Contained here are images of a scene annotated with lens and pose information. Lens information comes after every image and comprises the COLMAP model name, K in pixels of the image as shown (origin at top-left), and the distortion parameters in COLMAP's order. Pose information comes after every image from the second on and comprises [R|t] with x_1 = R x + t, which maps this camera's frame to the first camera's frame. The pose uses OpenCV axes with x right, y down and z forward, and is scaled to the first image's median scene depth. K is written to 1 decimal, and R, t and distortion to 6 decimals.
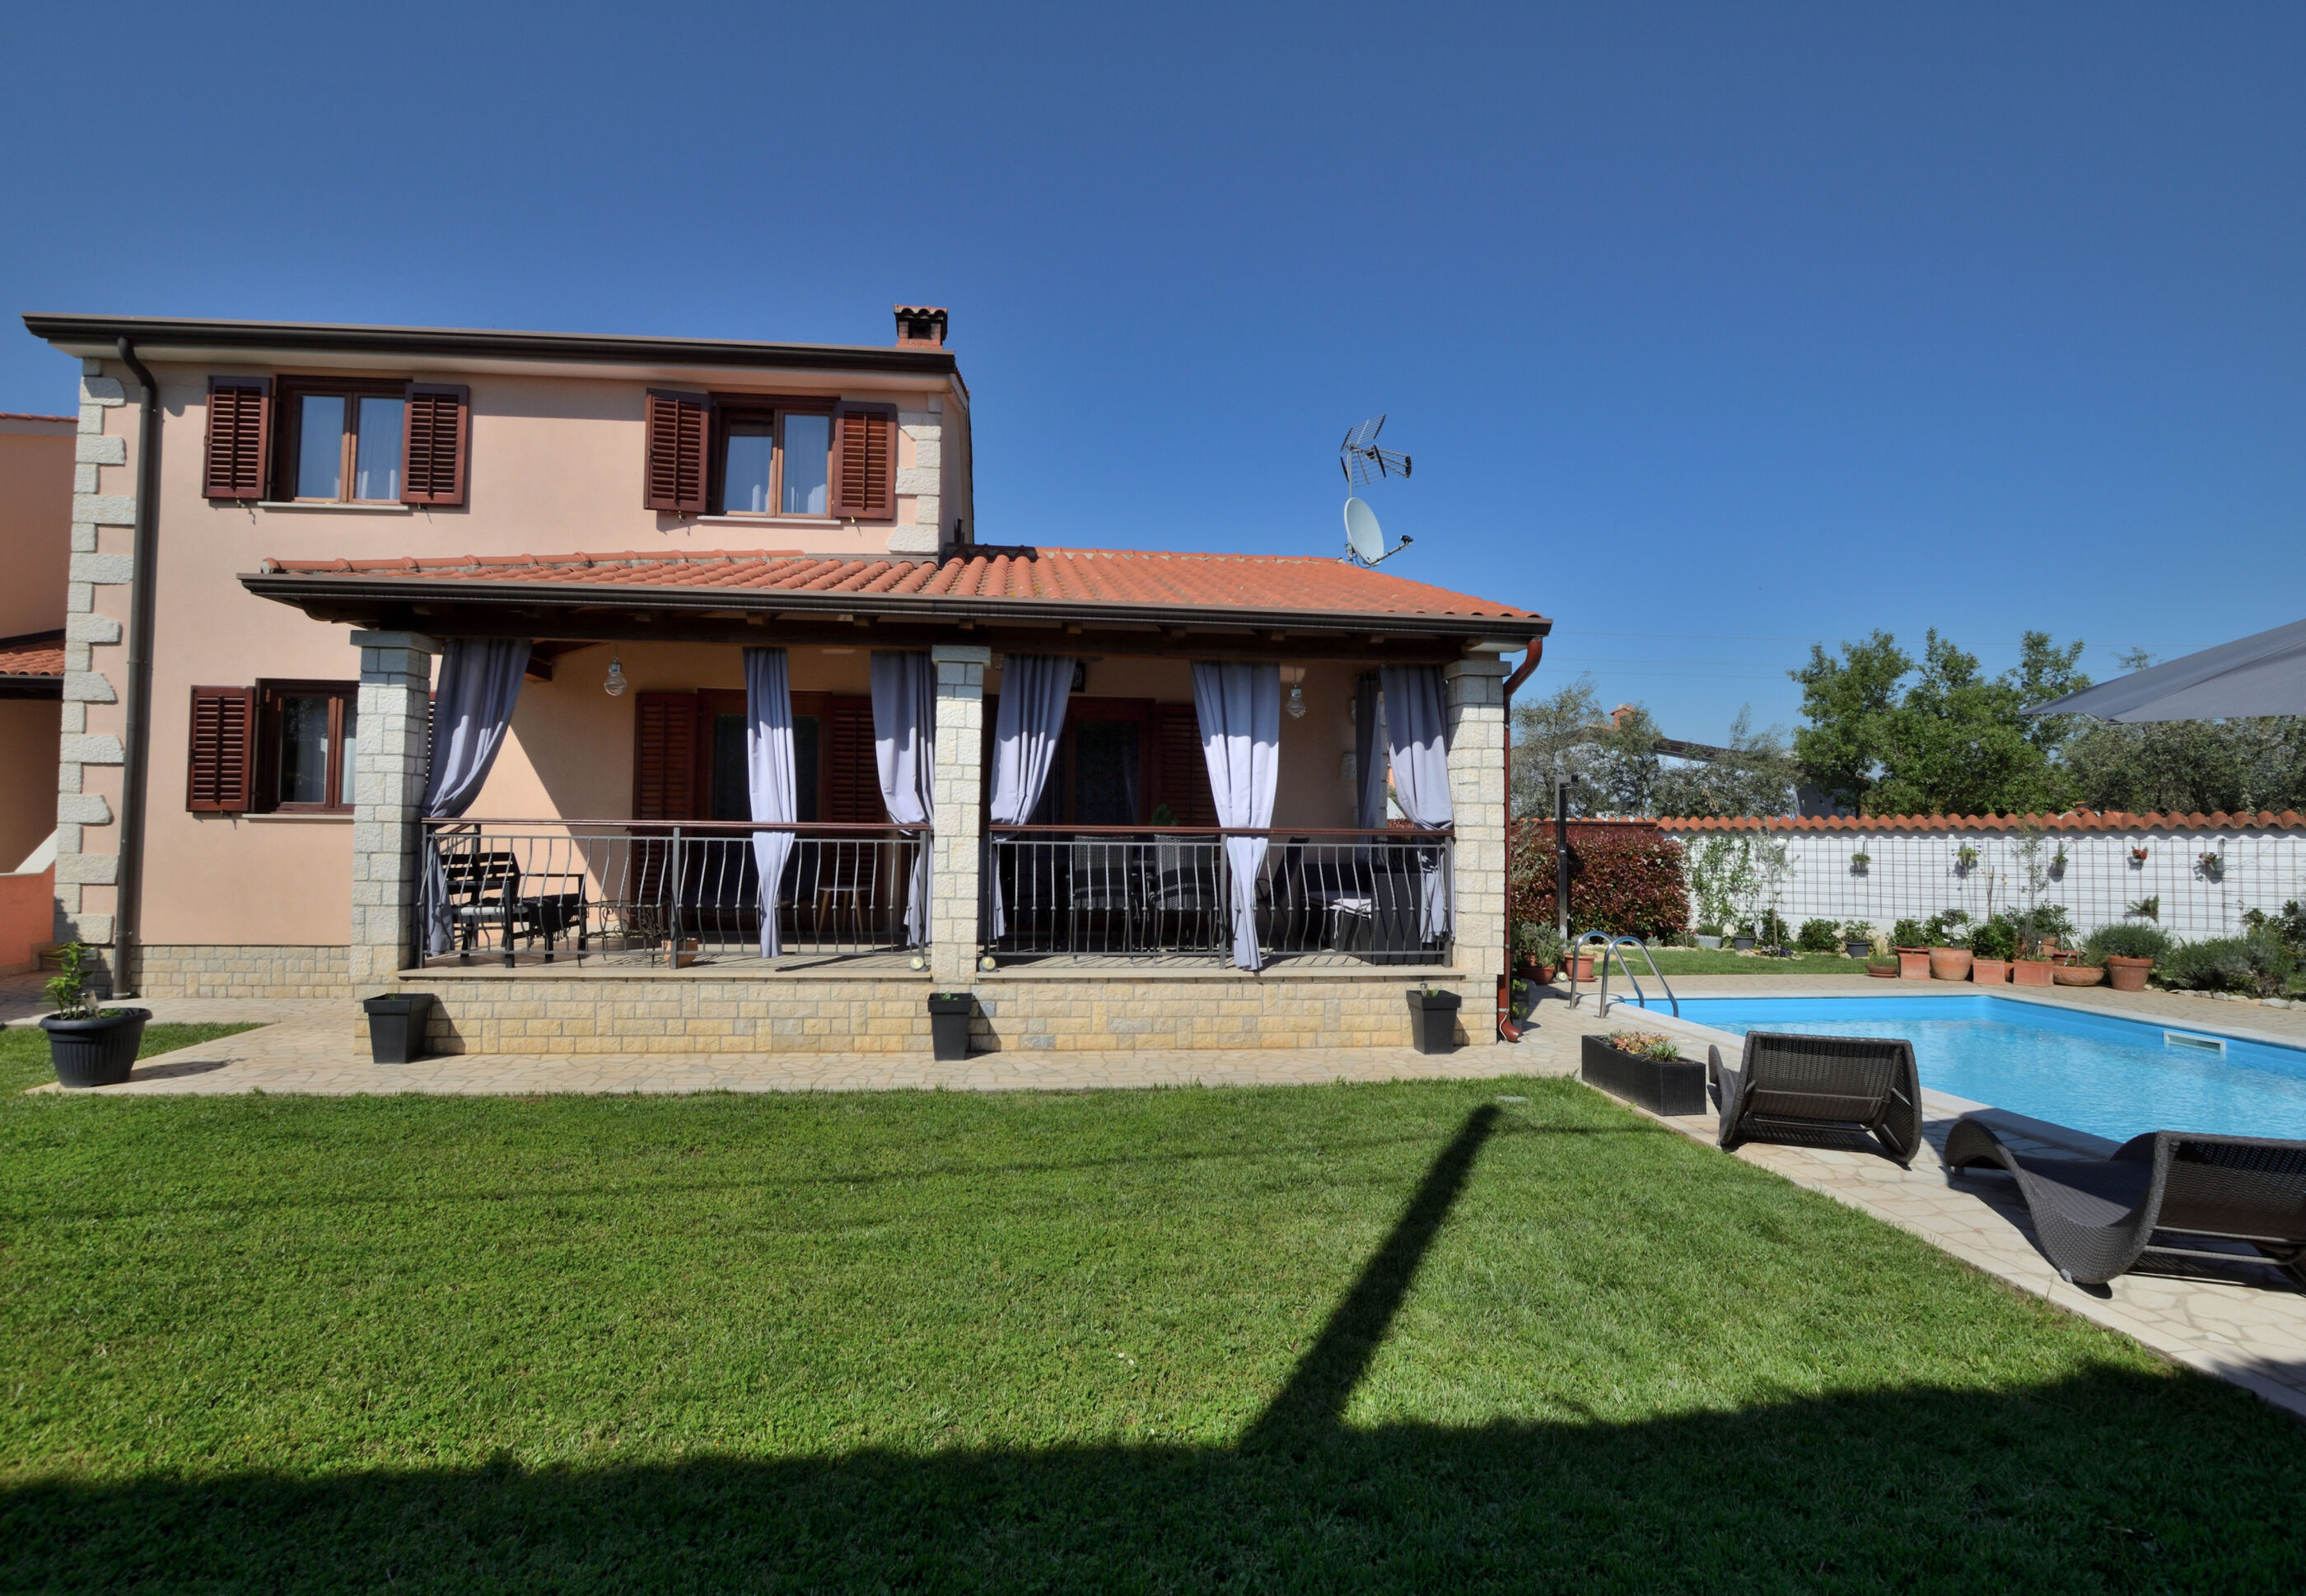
lens RADIAL K [[1088.9, 0, 1136.6], [0, 1088.9, 797.1], [0, 0, 1]] dist [-0.027143, 0.000676]
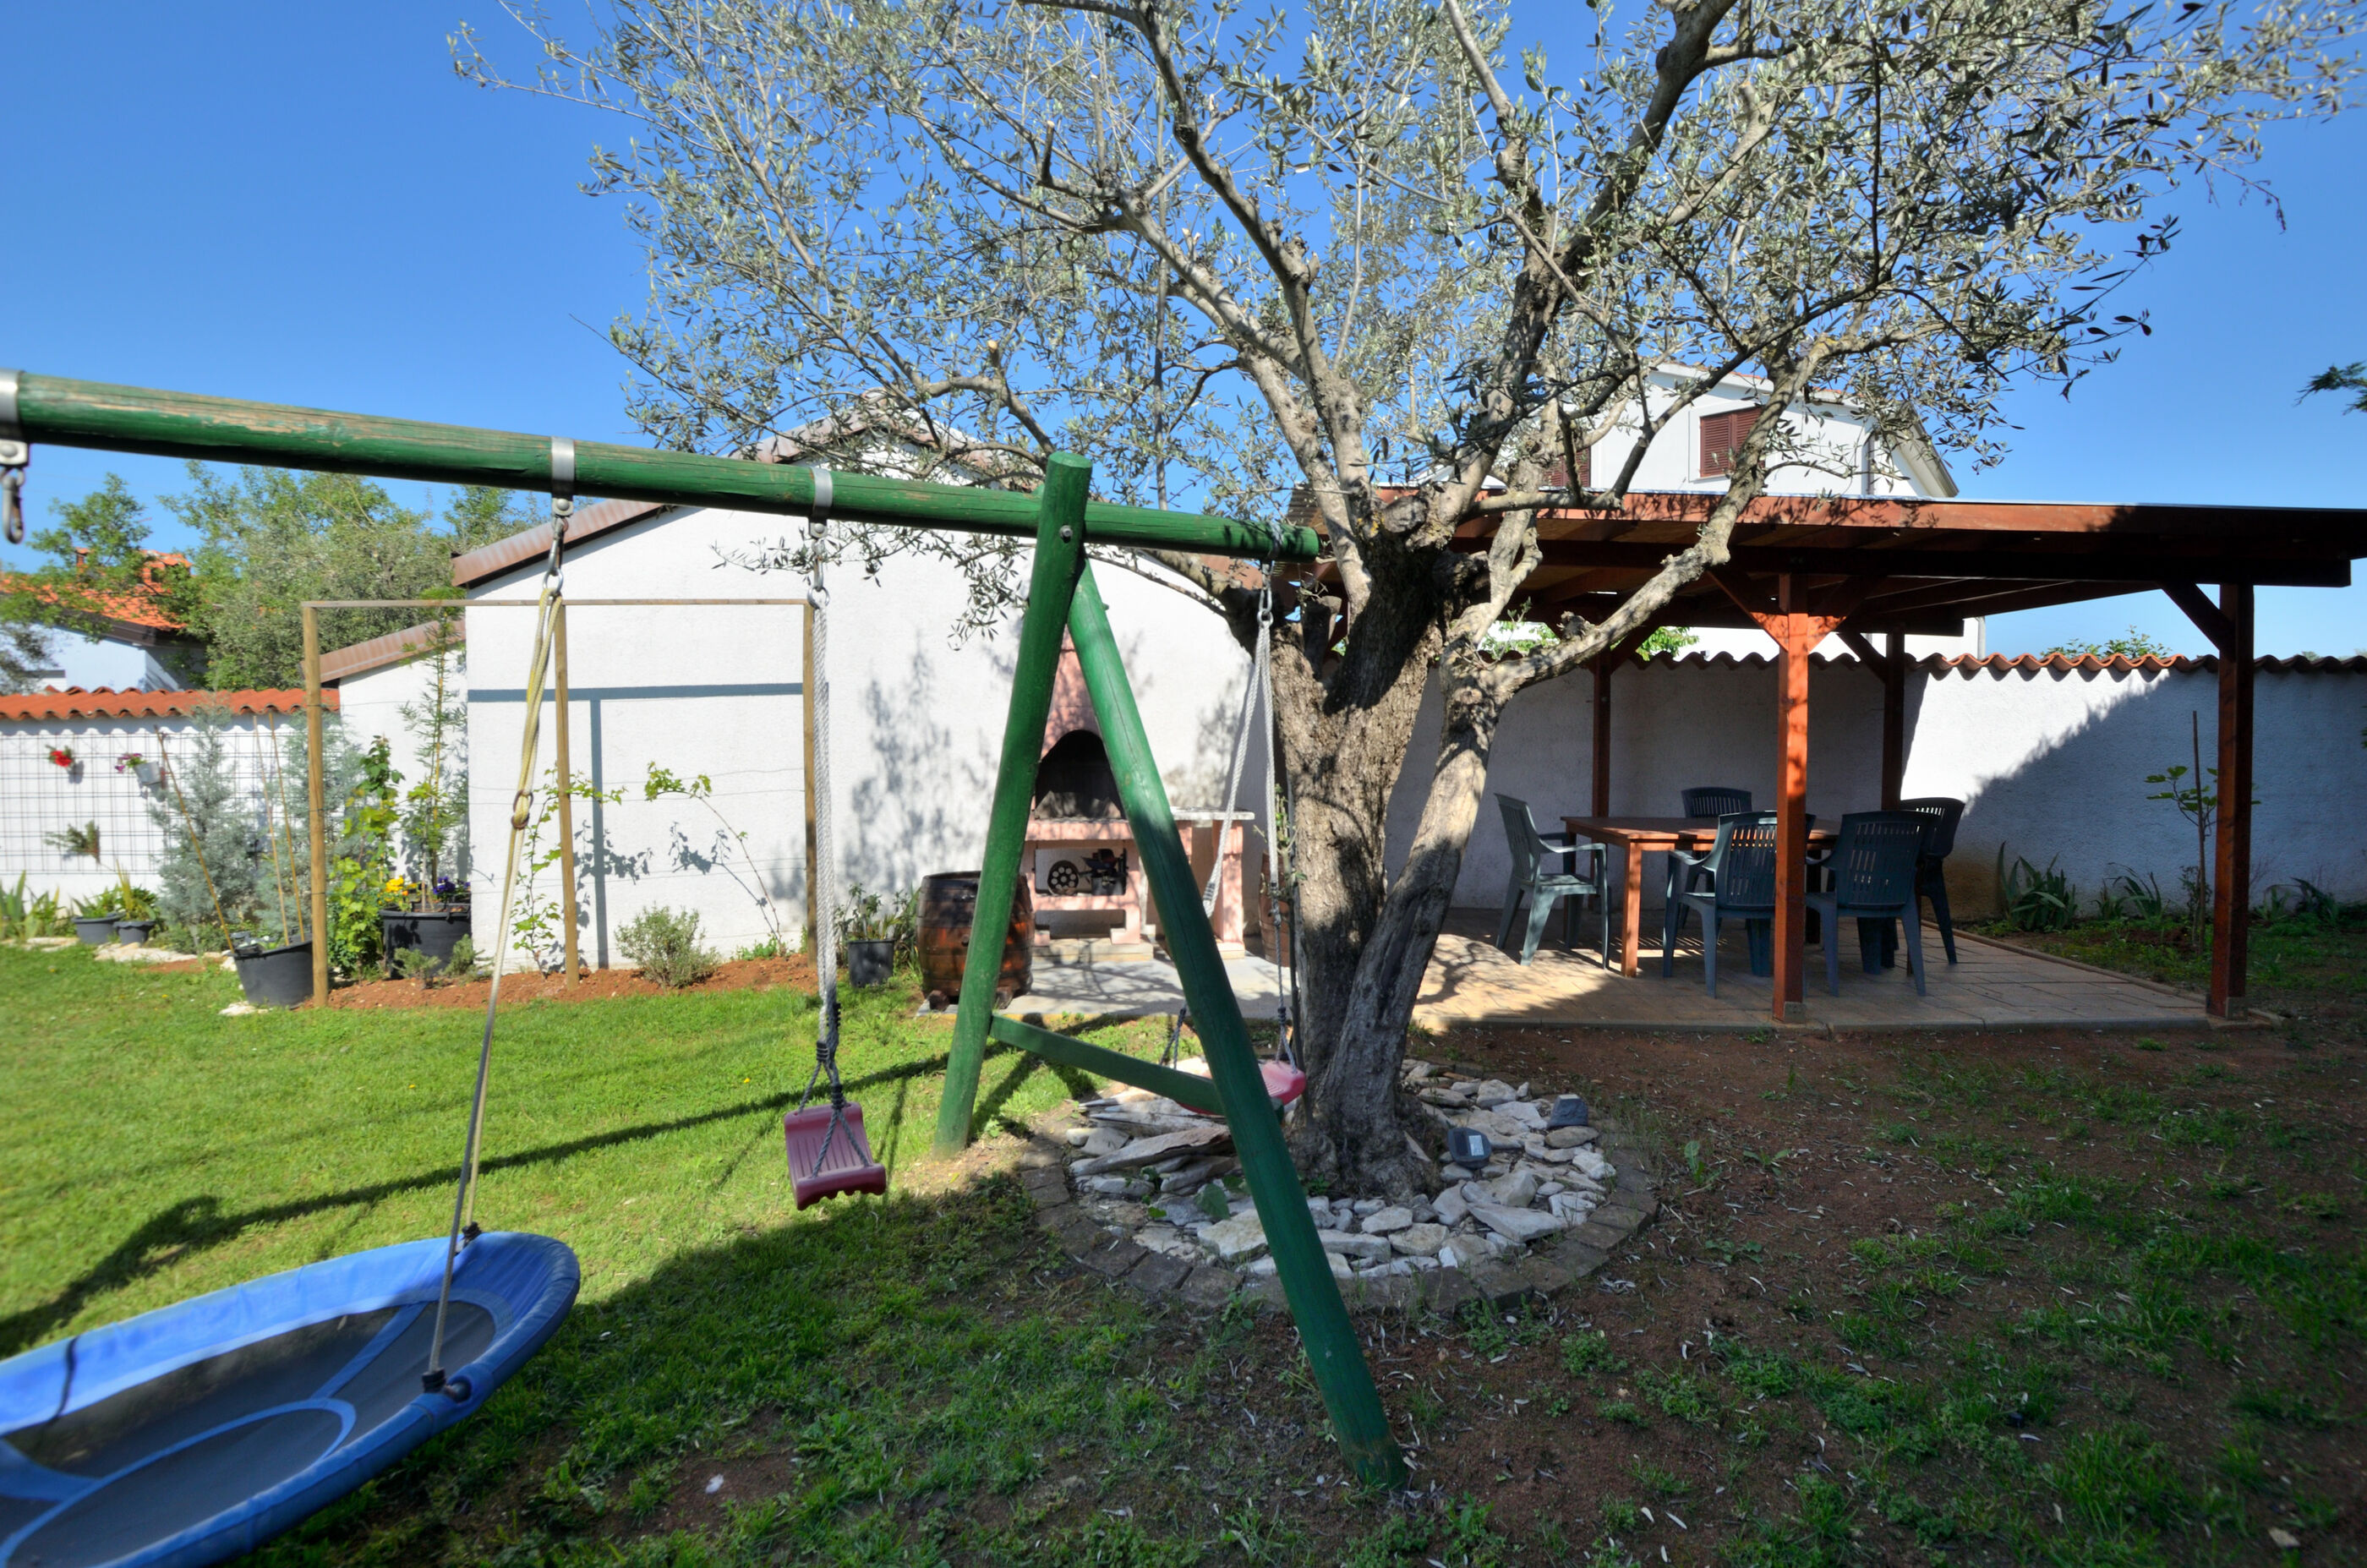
lens RADIAL K [[1040.6, 0, 1203.4], [0, 1040.6, 771.7], [0, 0, 1]] dist [-0.031026, 0.004651]
pose [[0.799664, -0.030202, 0.599688, 1.571240], [-0.011006, 0.997829, 0.064930, 0.021928], [-0.600347, -0.058522, 0.797595, 0.165840]]
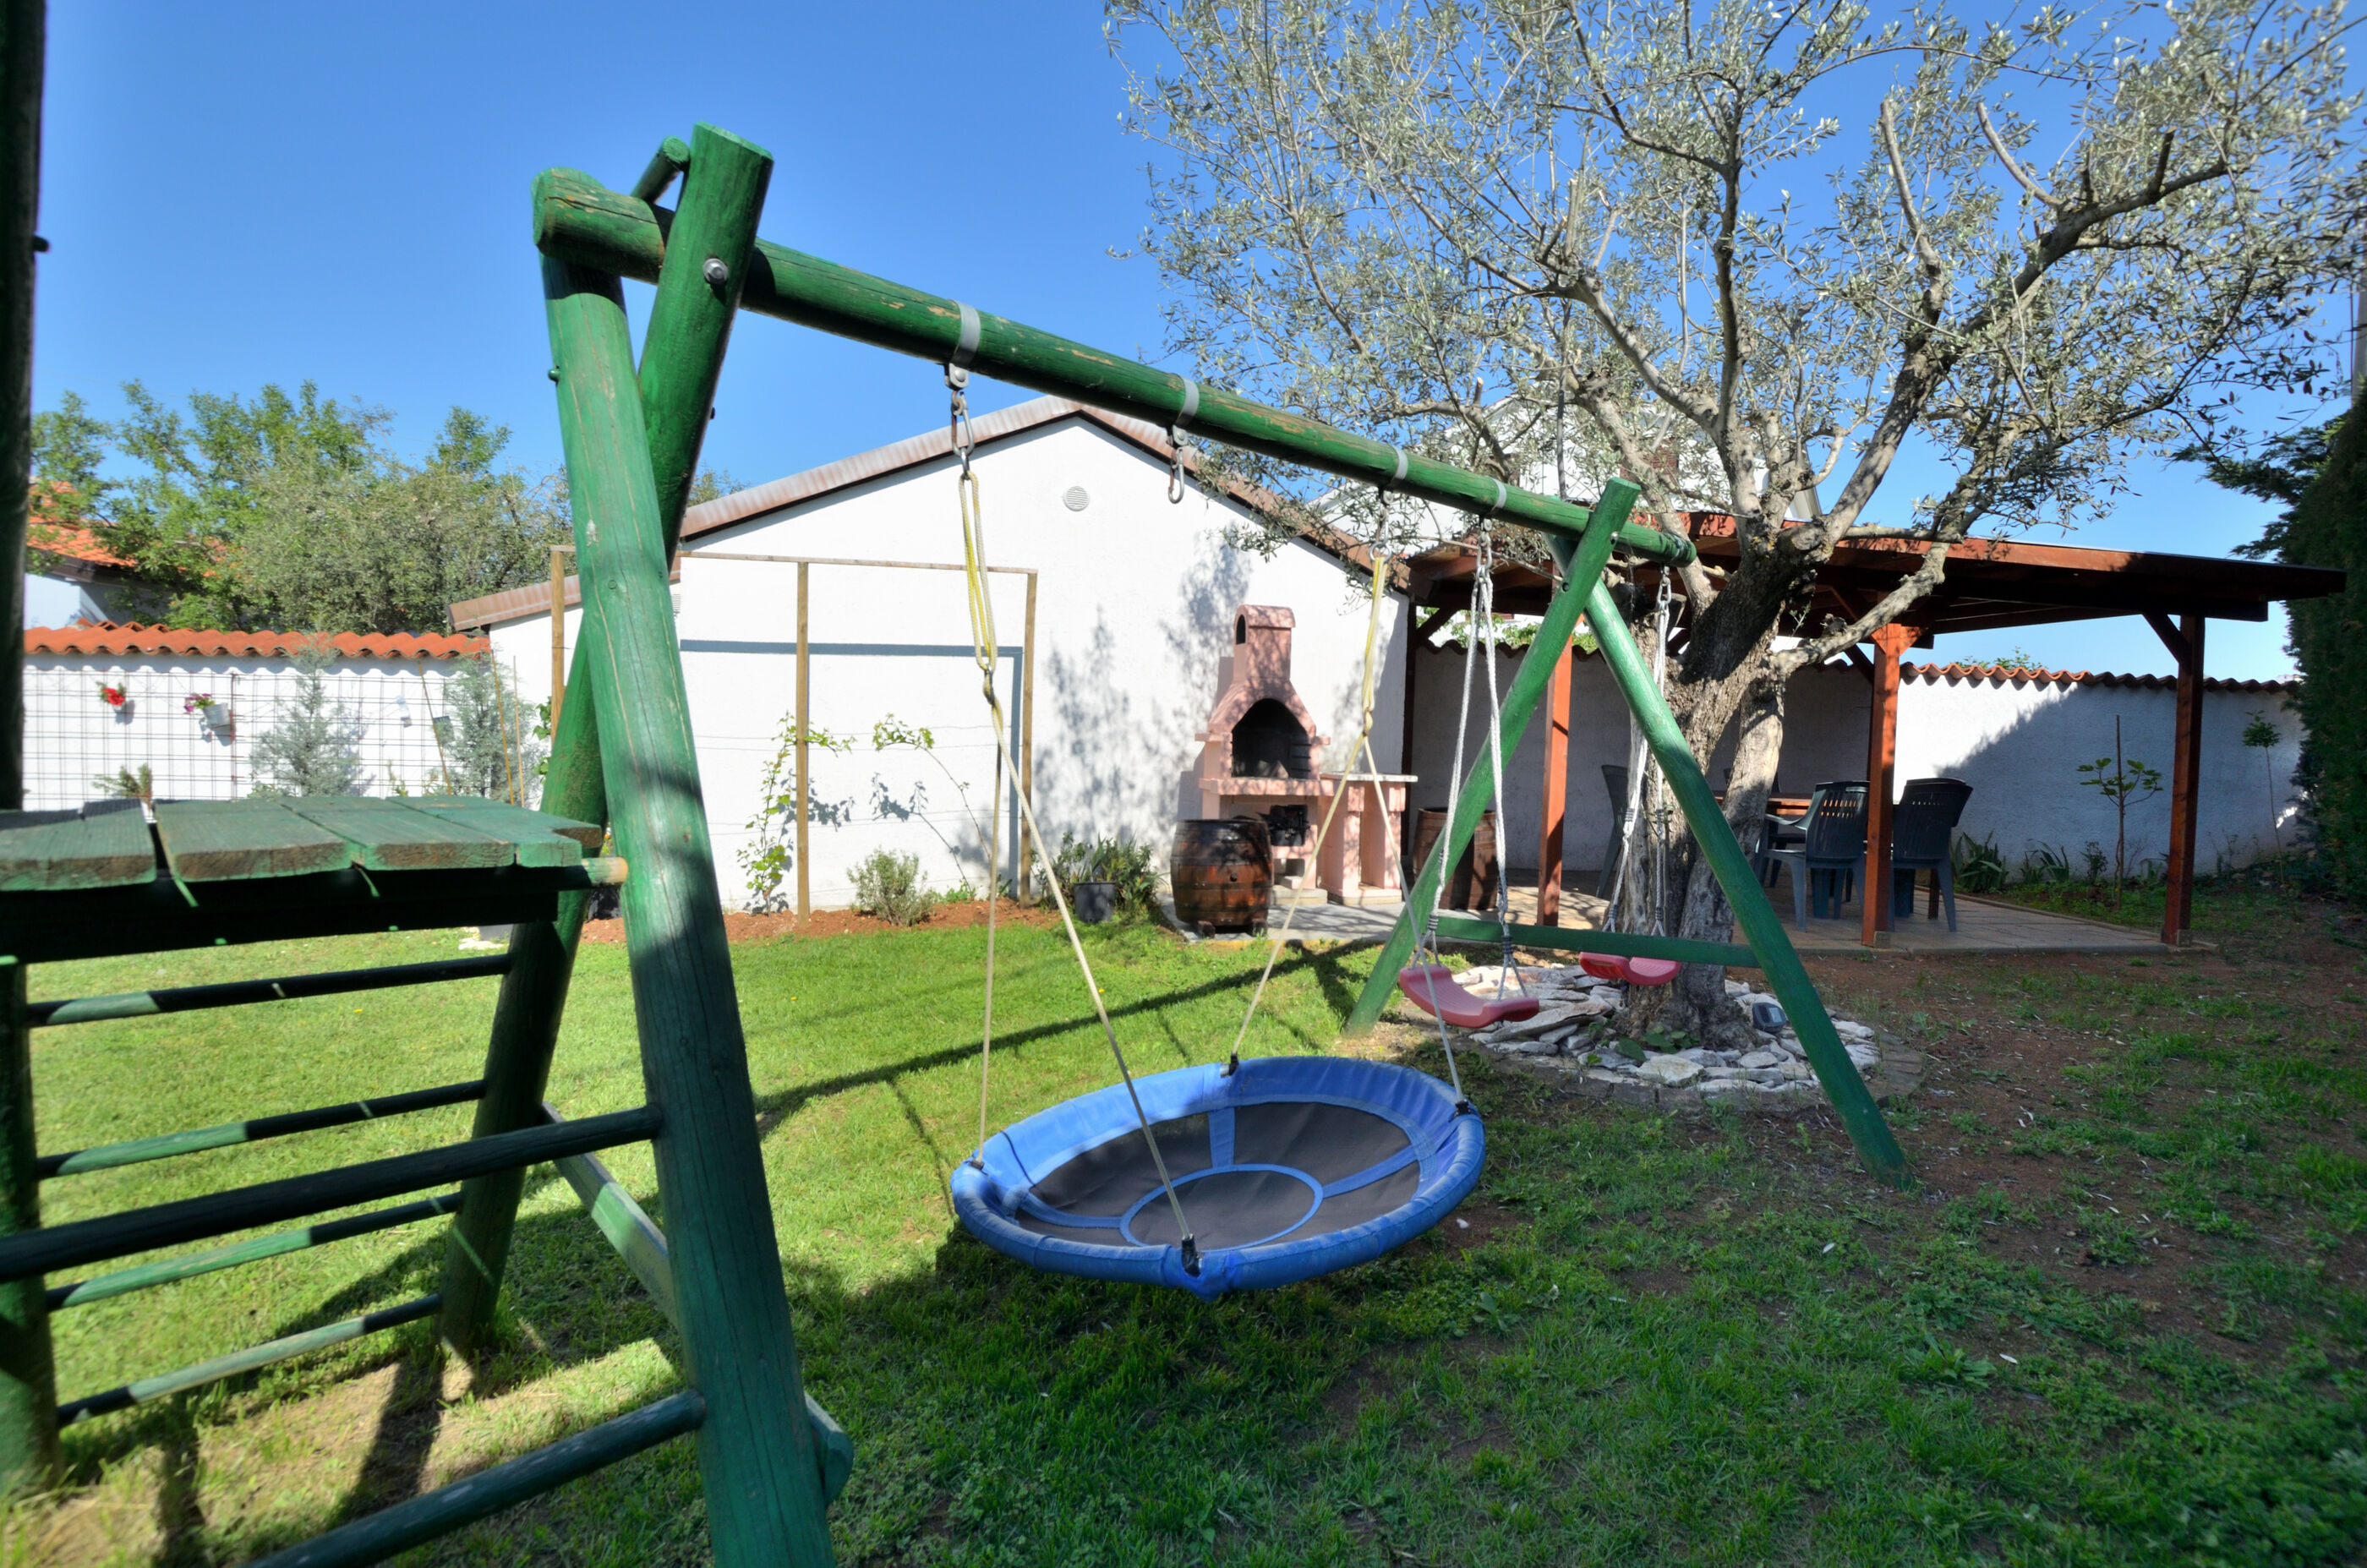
lens RADIAL K [[1040.6, 0, 1200.2], [0, 1040.6, 770.2], [0, 0, 1]] dist [-0.031026, 0.004651]
pose [[0.711815, -0.016804, 0.702166, 1.365479], [-0.045456, 0.996516, 0.069929, 0.038929], [-0.700895, -0.081694, 0.708571, 0.238879]]
